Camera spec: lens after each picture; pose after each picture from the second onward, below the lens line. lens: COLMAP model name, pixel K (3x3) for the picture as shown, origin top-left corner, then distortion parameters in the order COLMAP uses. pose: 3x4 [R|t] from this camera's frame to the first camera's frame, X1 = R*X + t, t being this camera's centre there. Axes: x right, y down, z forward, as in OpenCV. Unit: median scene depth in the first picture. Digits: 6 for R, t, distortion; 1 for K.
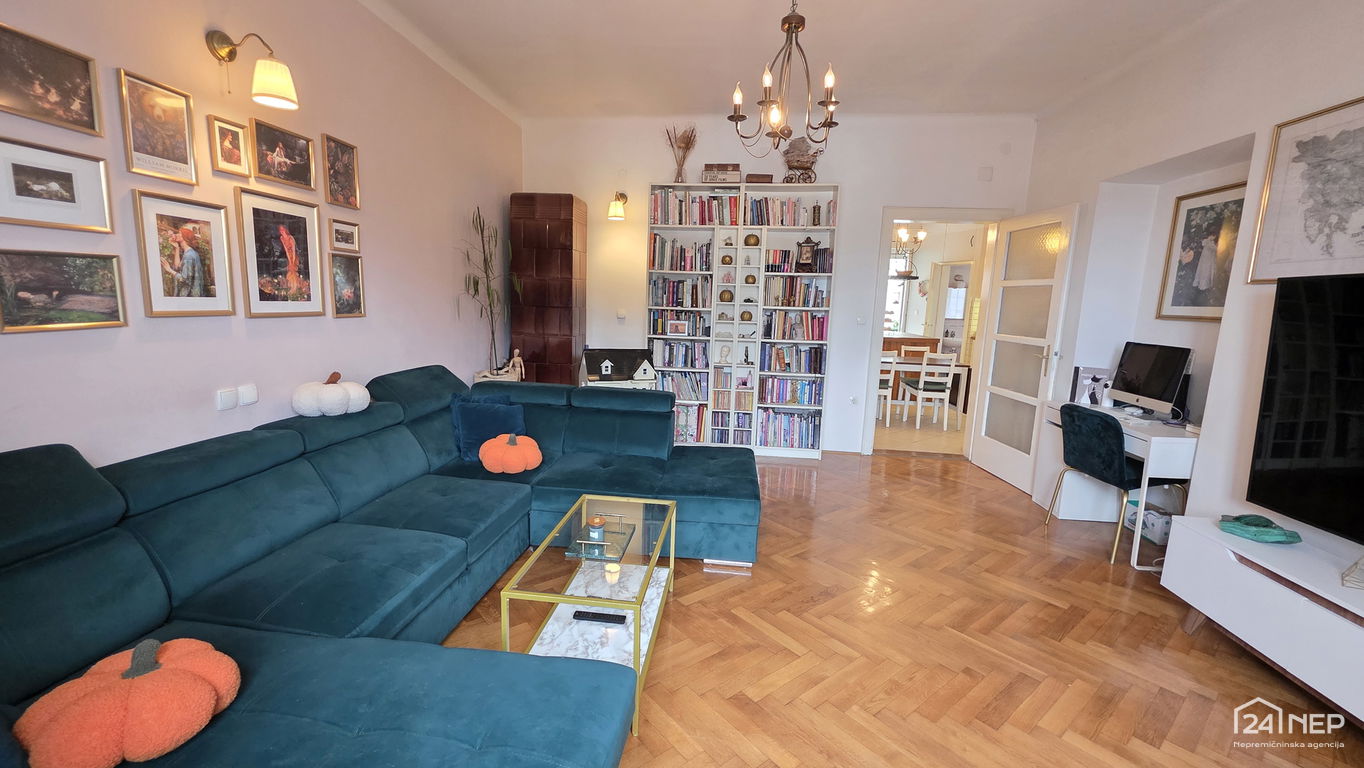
lens RADIAL K [[546.7, 0, 675.1], [0, 546.7, 381.9], [0, 0, 1]] dist [0.004256, -0.000328]
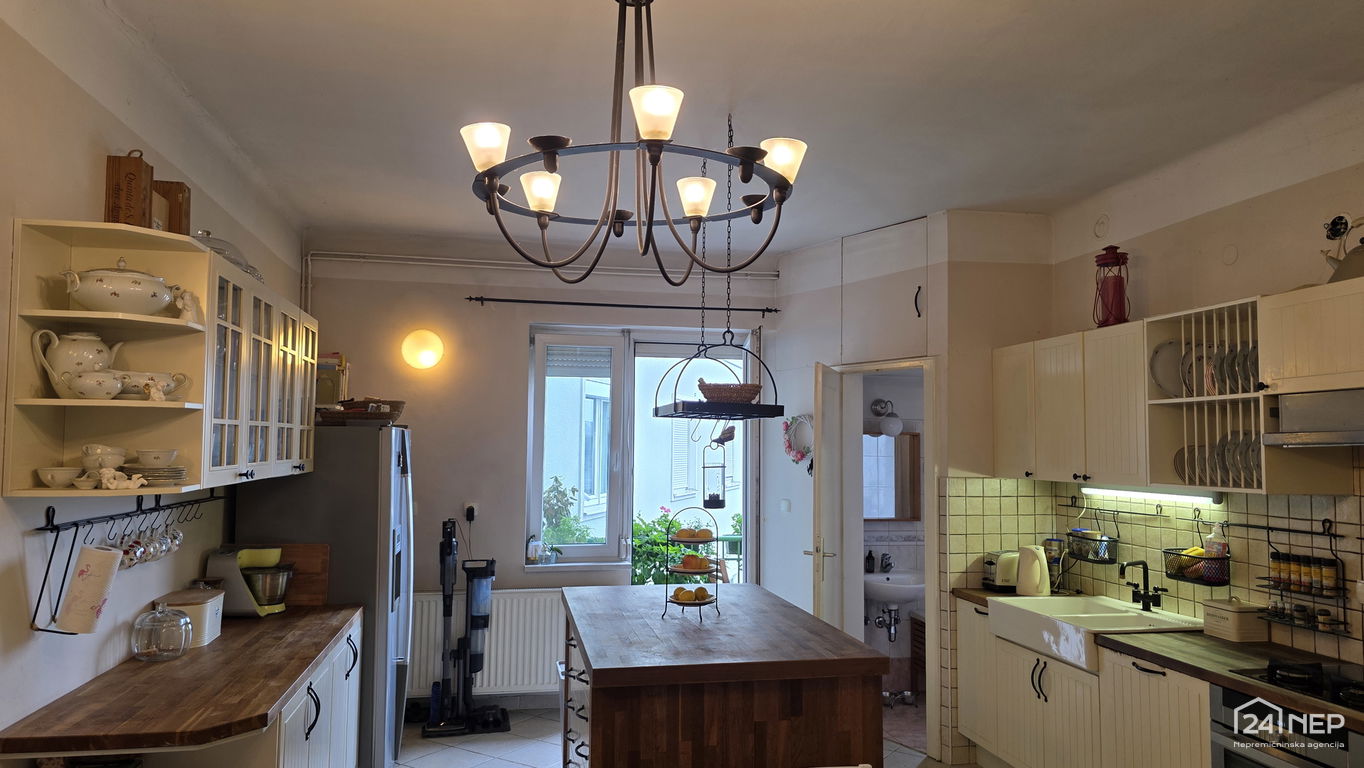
lens RADIAL K [[913.2, 0, 691.1], [0, 913.2, 402.3], [0, 0, 1]] dist [0.100077, -0.085361]
pose [[0.950738, -0.008521, 0.309878, 0.547686], [0.068635, 0.980599, -0.183614, -0.239147], [-0.302302, 0.195838, 0.932878, 1.241283]]
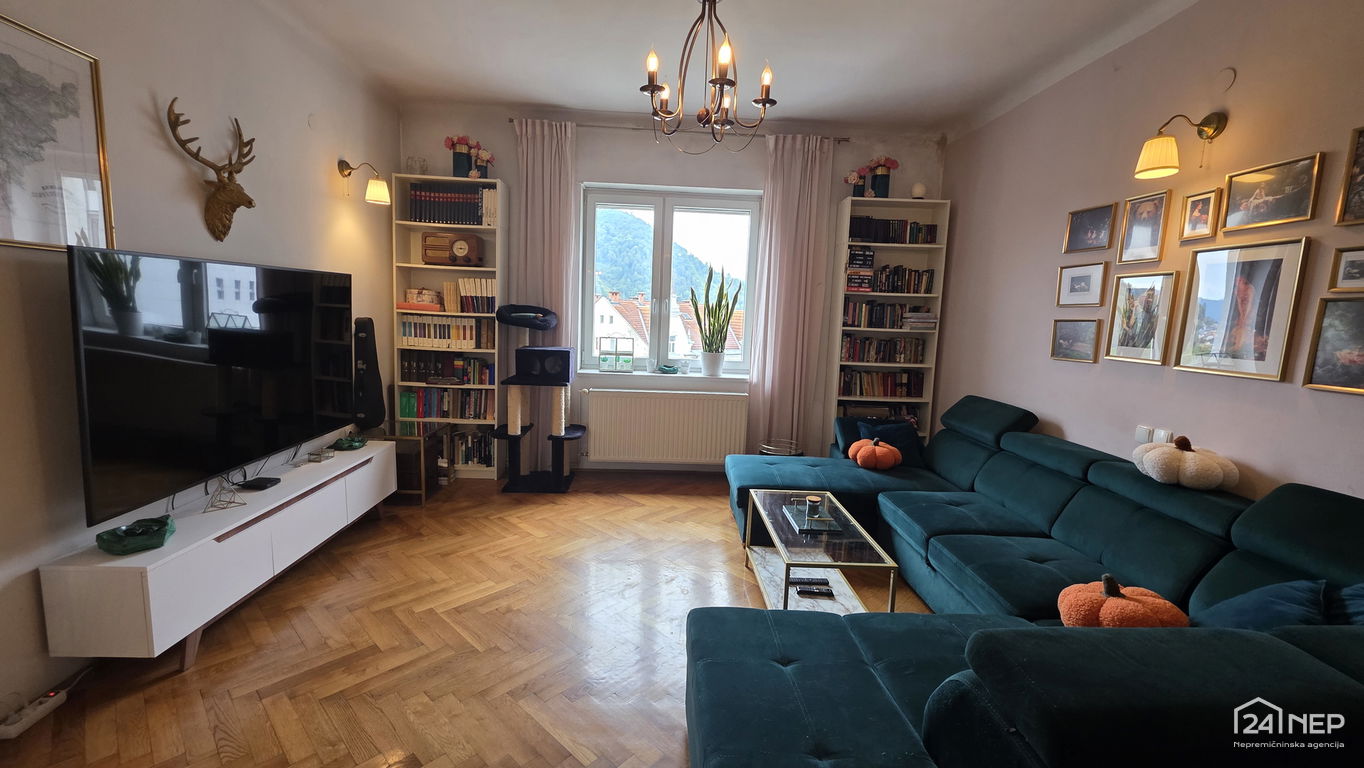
lens RADIAL K [[546.7, 0, 675.1], [0, 546.7, 381.9], [0, 0, 1]] dist [0.004256, -0.000328]
pose [[-0.985730, -0.051910, -0.160132, 0.217623], [-0.094032, 0.958814, 0.268018, -0.175814], [0.139624, 0.279251, -0.950013, 1.148158]]
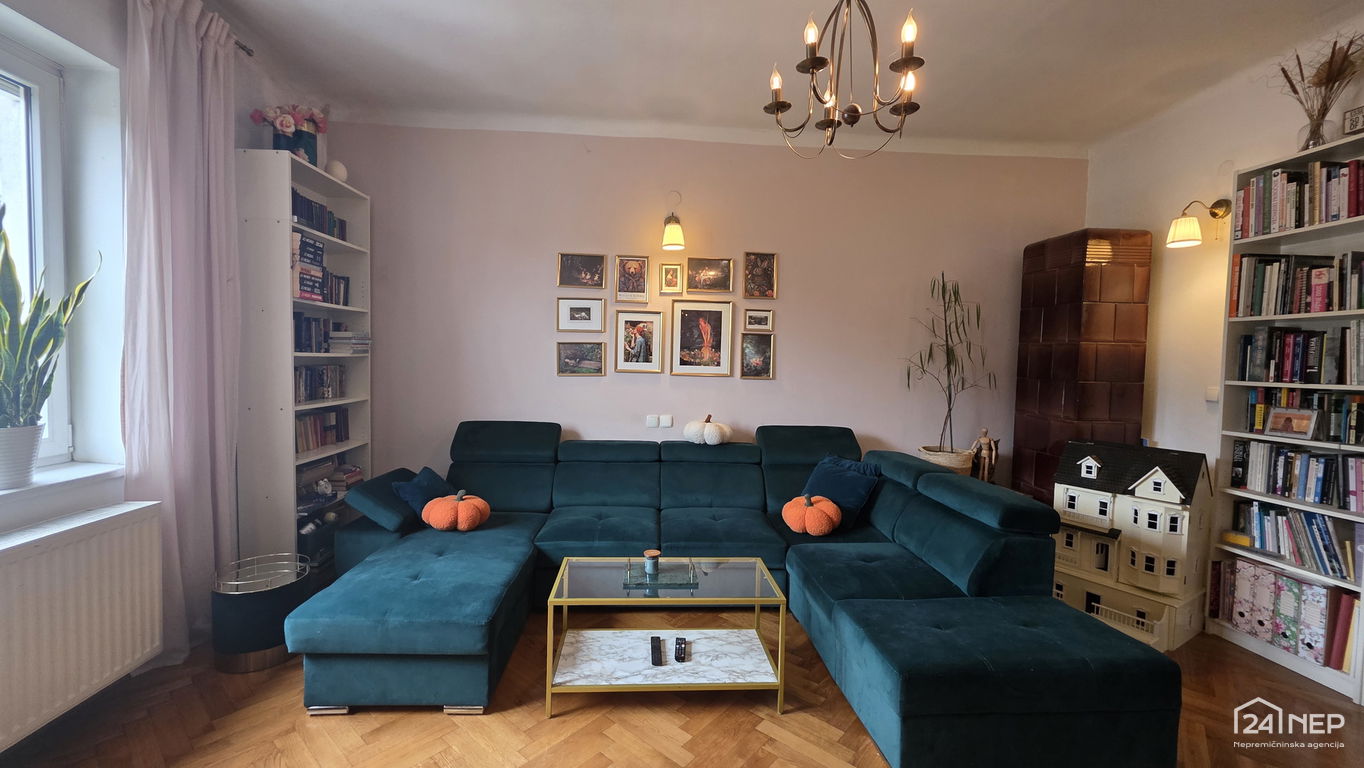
lens RADIAL K [[546.7, 0, 675.1], [0, 546.7, 381.9], [0, 0, 1]] dist [0.004256, -0.000328]
pose [[0.188558, 0.010735, -0.982003, 0.519660], [-0.164105, 0.986225, -0.020729, -0.039411], [0.968254, 0.165060, 0.187723, 0.427897]]
